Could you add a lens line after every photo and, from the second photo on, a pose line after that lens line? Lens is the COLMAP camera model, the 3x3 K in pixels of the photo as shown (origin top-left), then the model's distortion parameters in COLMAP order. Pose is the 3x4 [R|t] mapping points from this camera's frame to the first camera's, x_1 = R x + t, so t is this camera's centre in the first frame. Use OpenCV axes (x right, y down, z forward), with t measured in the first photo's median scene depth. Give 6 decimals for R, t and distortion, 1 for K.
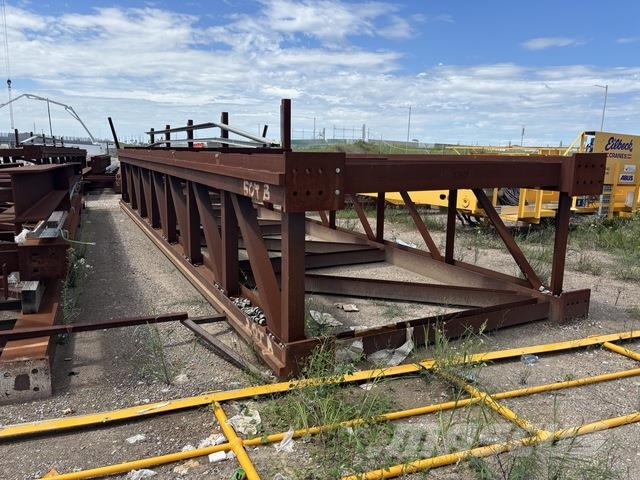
lens RADIAL K [[485.5, 0, 323.0], [0, 485.5, 239.9], [0, 0, 1]] dist [0.050260, -0.059453]
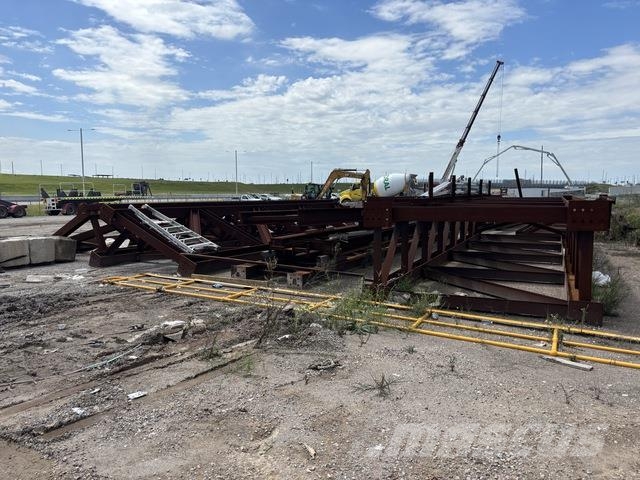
lens RADIAL K [[497.2, 0, 323.4], [0, 497.2, 262.3], [0, 0, 1]] dist [0.045695, -0.049866]
pose [[0.601839, 0.095213, -0.792921, 0.397709], [-0.130088, 0.991295, 0.020294, 0.021095], [0.787951, 0.090936, 0.608986, -0.144882]]
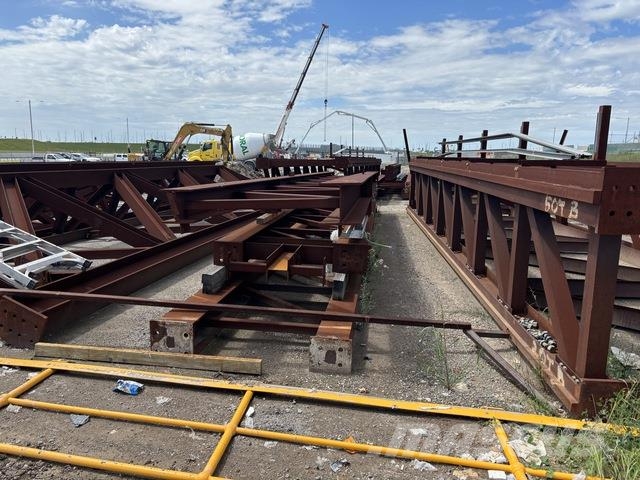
lens RADIAL K [[486.6, 0, 314.4], [0, 486.6, 239.5], [0, 0, 1]] dist [0.055310, -0.062274]
pose [[0.840488, 0.085590, -0.535027, -0.006289], [-0.093949, 0.995509, 0.011668, -0.001603], [0.533622, 0.040459, 0.844754, -0.010887]]
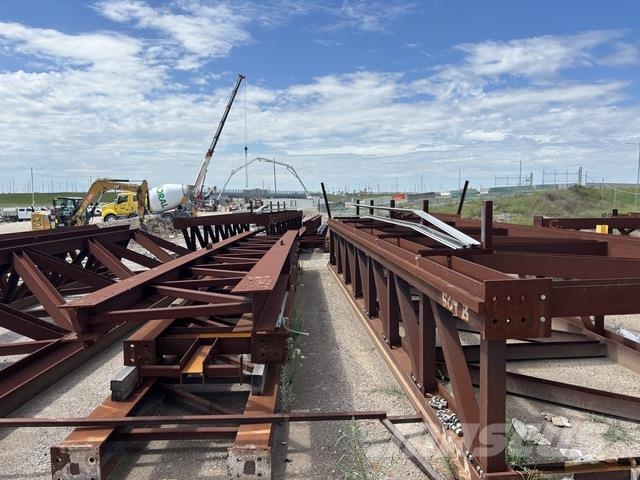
lens RADIAL K [[485.5, 0, 323.0], [0, 485.5, 239.9], [0, 0, 1]] dist [0.050260, -0.059453]
pose [[0.920754, 0.005938, -0.390098, 0.001375], [-0.041671, 0.995661, -0.083200, -0.036524], [0.387911, 0.092863, 0.917007, -0.014139]]
